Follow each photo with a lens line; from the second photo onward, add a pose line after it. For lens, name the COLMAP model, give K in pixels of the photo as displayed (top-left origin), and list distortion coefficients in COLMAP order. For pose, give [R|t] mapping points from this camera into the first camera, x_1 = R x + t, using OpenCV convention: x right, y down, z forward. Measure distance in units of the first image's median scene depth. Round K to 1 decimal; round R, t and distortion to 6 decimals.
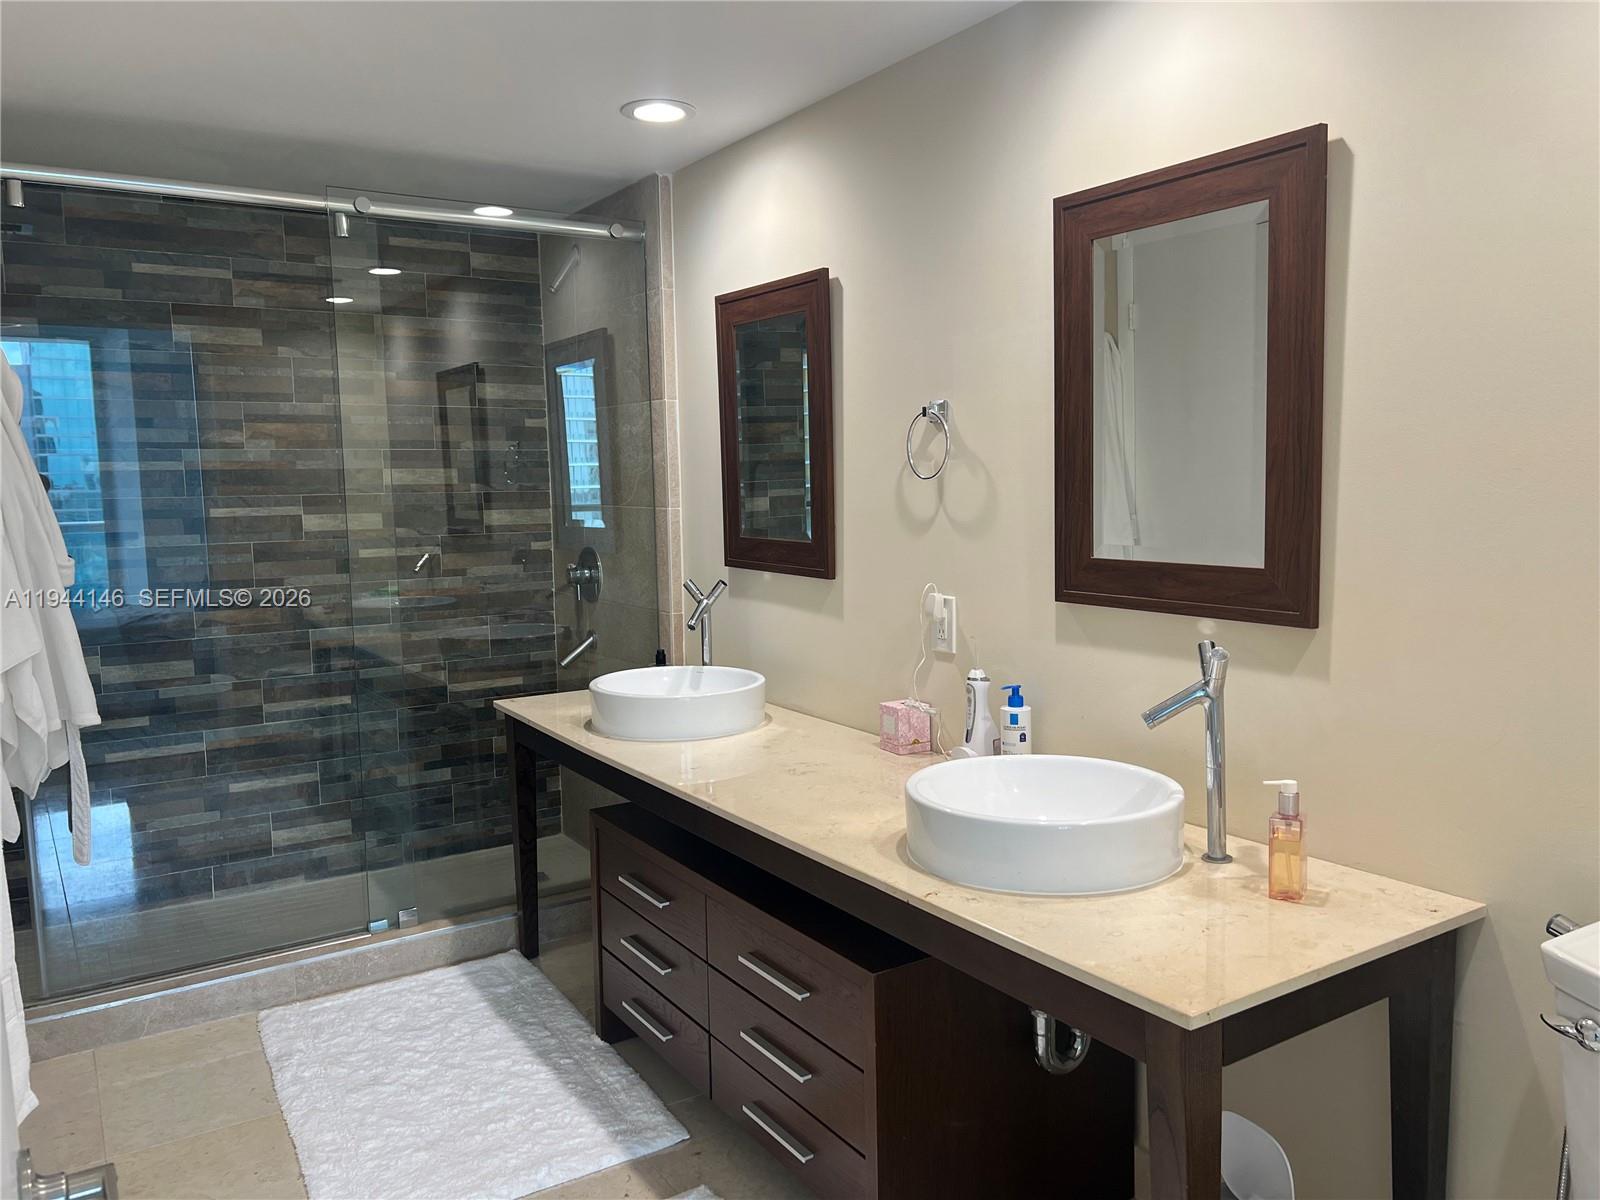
lens RADIAL K [[1215.8, 0, 815.3], [0, 1215.8, 602.9], [0, 0, 1]] dist [0.087502, -0.107088]
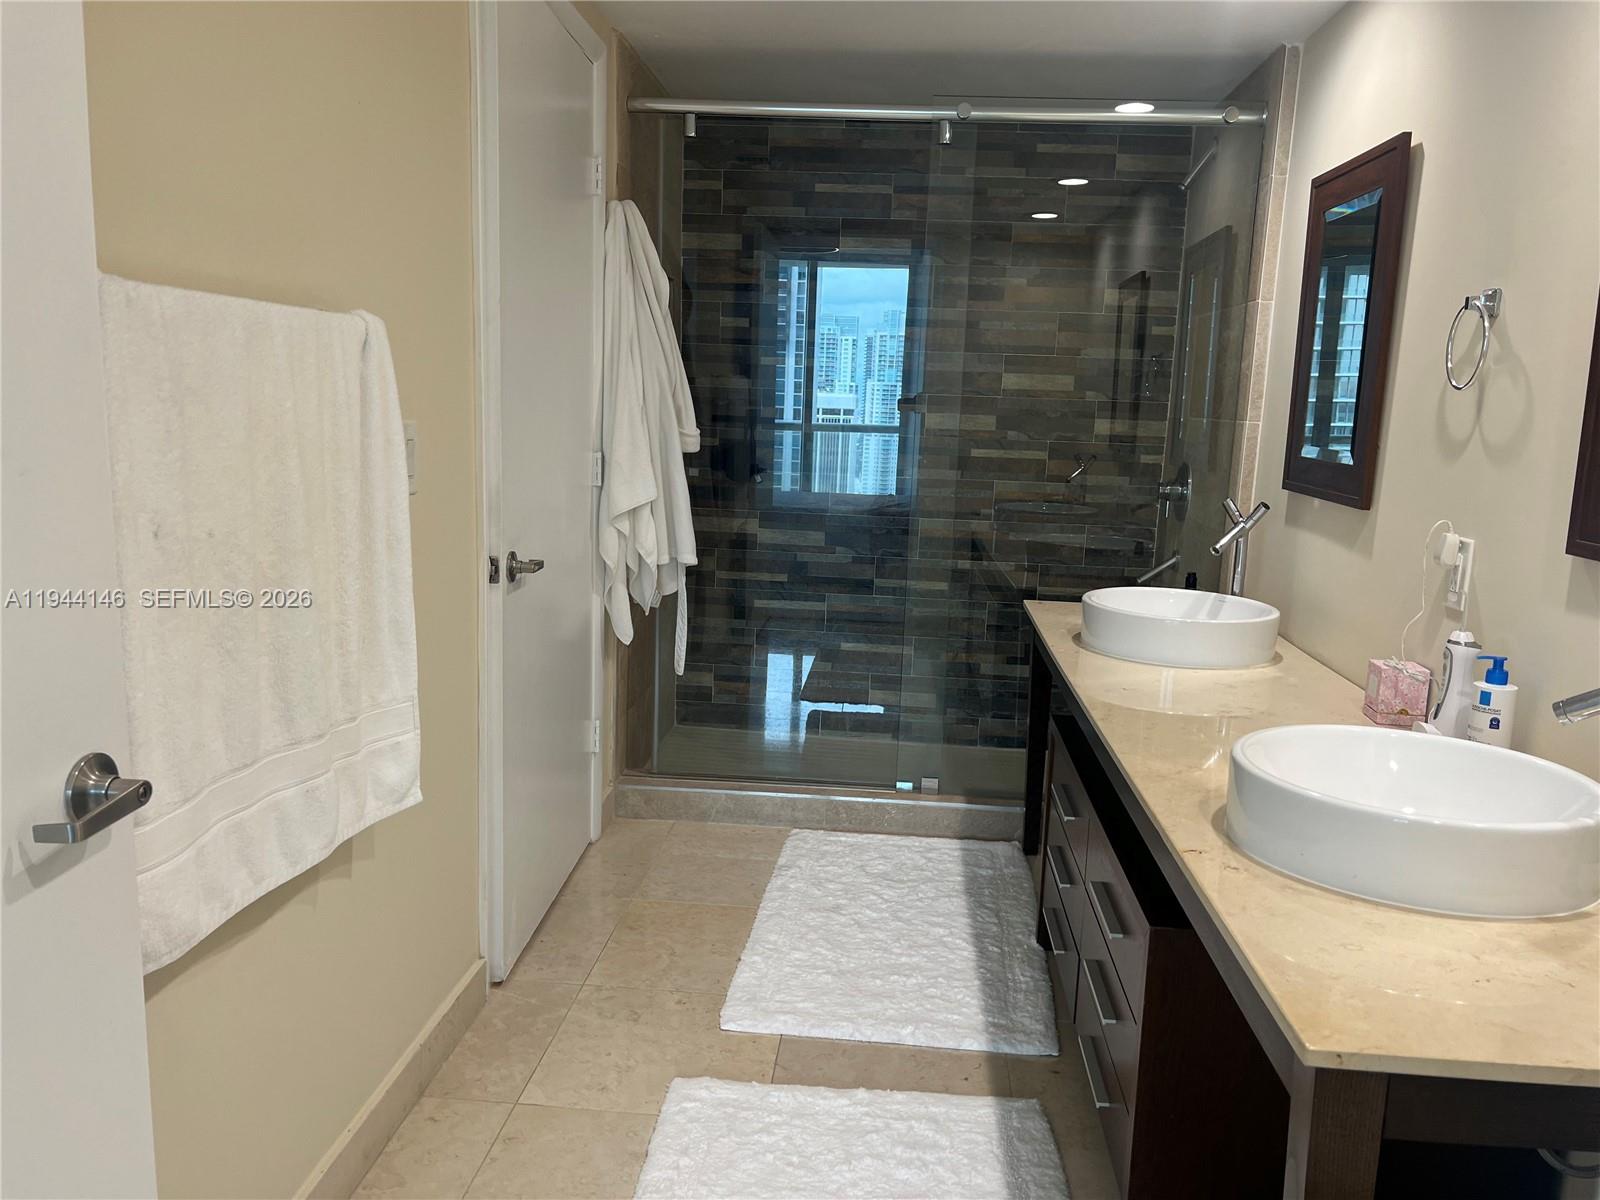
lens RADIAL K [[1215.8, 0, 815.3], [0, 1215.8, 602.9], [0, 0, 1]] dist [0.087502, -0.107088]
pose [[0.795137, 0.147926, -0.588112, 0.214777], [-0.114770, 0.988974, 0.093583, 0.007795], [0.595471, -0.006914, 0.803347, 0.084271]]
